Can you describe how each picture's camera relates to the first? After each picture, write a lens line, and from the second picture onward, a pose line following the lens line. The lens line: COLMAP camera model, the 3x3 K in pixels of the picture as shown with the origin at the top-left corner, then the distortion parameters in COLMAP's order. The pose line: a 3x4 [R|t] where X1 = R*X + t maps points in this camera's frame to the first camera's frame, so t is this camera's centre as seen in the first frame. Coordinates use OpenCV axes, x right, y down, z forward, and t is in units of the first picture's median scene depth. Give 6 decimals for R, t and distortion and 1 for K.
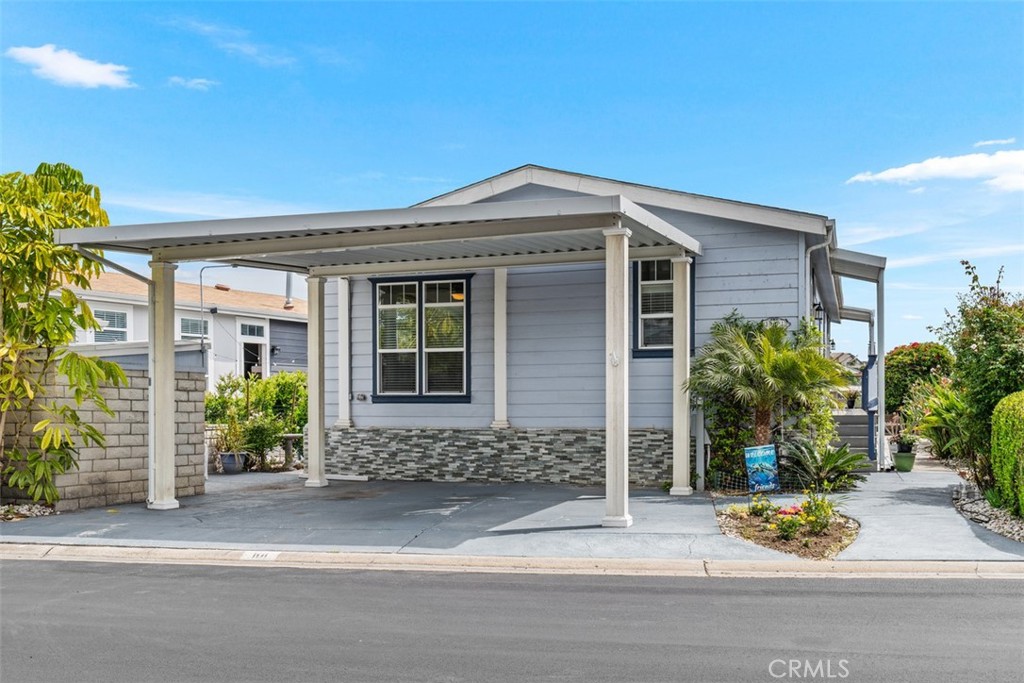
lens RADIAL K [[1009.6, 0, 522.6], [0, 1009.6, 359.0], [0, 0, 1]] dist [-0.040946, 0.000000]
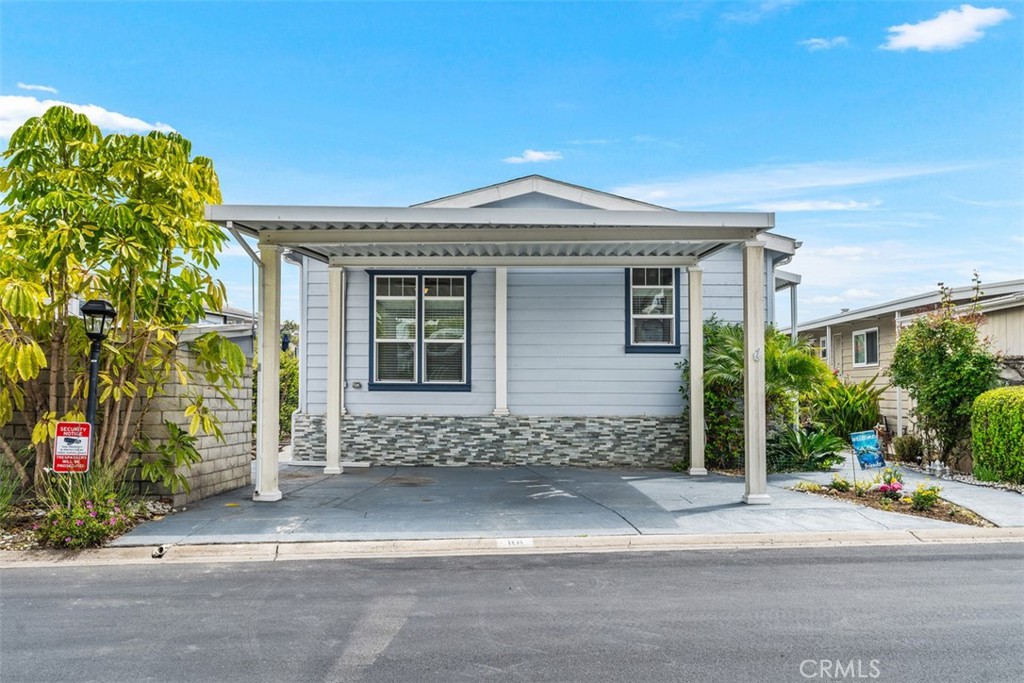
lens RADIAL K [[917.1, 0, 507.6], [0, 917.1, 304.6], [0, 0, 1]] dist [0.039135, -0.014796]
pose [[0.947937, 0.039410, 0.316010, -0.338679], [-0.023360, 0.998245, -0.054420, 0.003819], [-0.317600, 0.044205, 0.947194, 0.067116]]
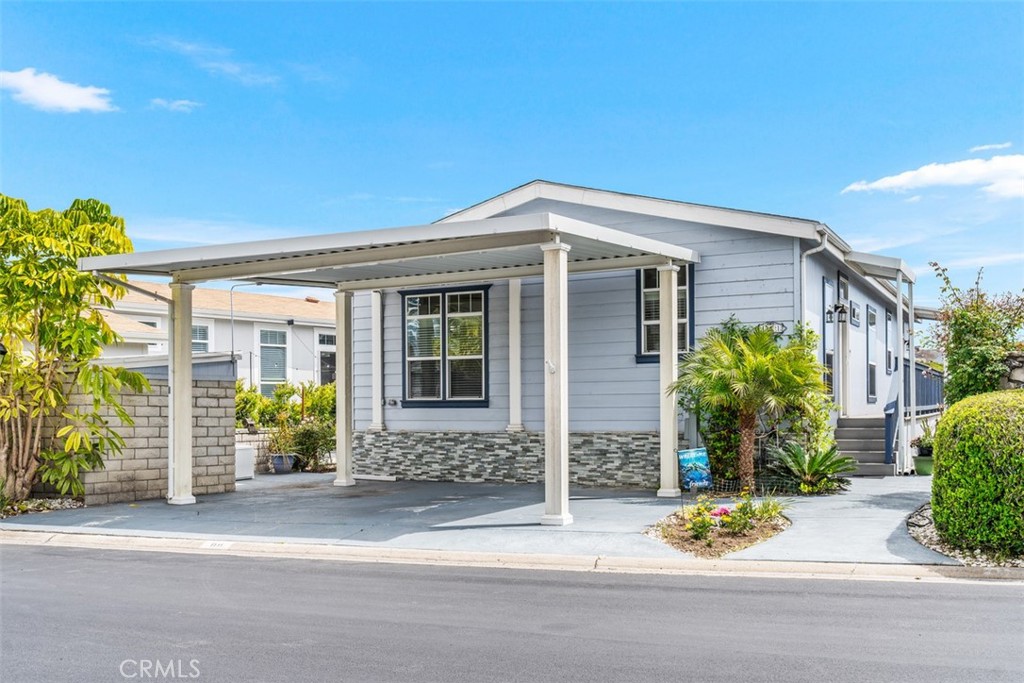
lens RADIAL K [[1009.6, 0, 511.3], [0, 1009.6, 346.3], [0, 0, 1]] dist [-0.040946, 0.000000]
pose [[0.987269, -0.013512, -0.158484, 0.145217], [0.011103, 0.999809, -0.016075, -0.003213], [0.158671, 0.014110, 0.987231, -0.036970]]
